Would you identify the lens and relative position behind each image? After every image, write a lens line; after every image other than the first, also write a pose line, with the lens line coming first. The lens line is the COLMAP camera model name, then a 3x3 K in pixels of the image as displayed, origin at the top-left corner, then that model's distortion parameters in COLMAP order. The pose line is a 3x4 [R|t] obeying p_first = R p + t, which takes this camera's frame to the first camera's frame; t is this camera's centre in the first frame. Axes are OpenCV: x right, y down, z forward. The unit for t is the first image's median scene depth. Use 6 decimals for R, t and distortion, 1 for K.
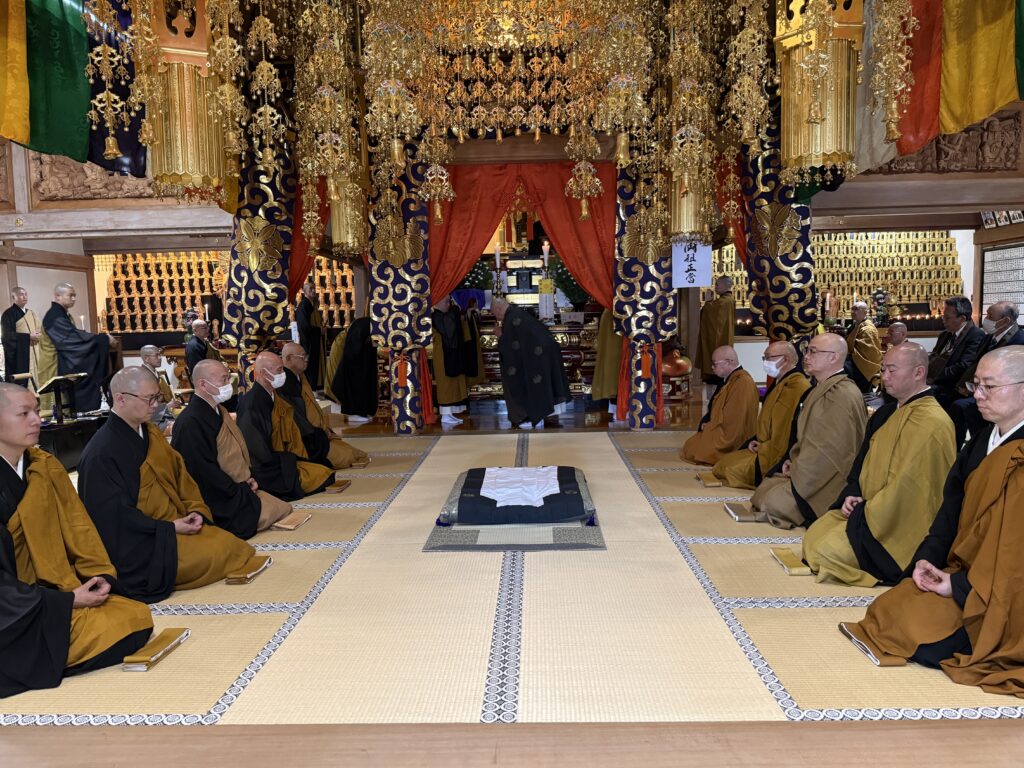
lens RADIAL K [[722.9, 0, 512.0], [0, 722.9, 384.0], [0, 0, 1]] dist [0.006221, -0.004141]
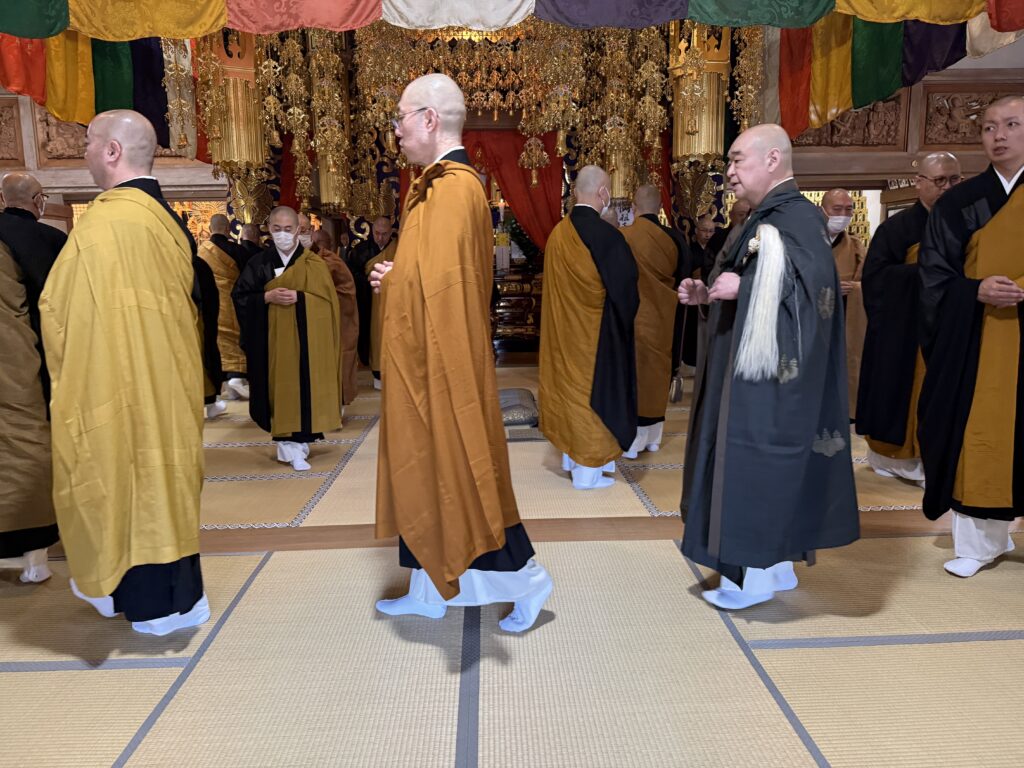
lens RADIAL K [[722.9, 0, 512.0], [0, 722.9, 384.0], [0, 0, 1]] dist [0.006221, -0.004141]
pose [[0.997959, -0.004592, 0.063693, -0.013159], [0.000092, 0.997514, 0.070469, 0.014326], [-0.063858, -0.070319, 0.995478, -0.186612]]
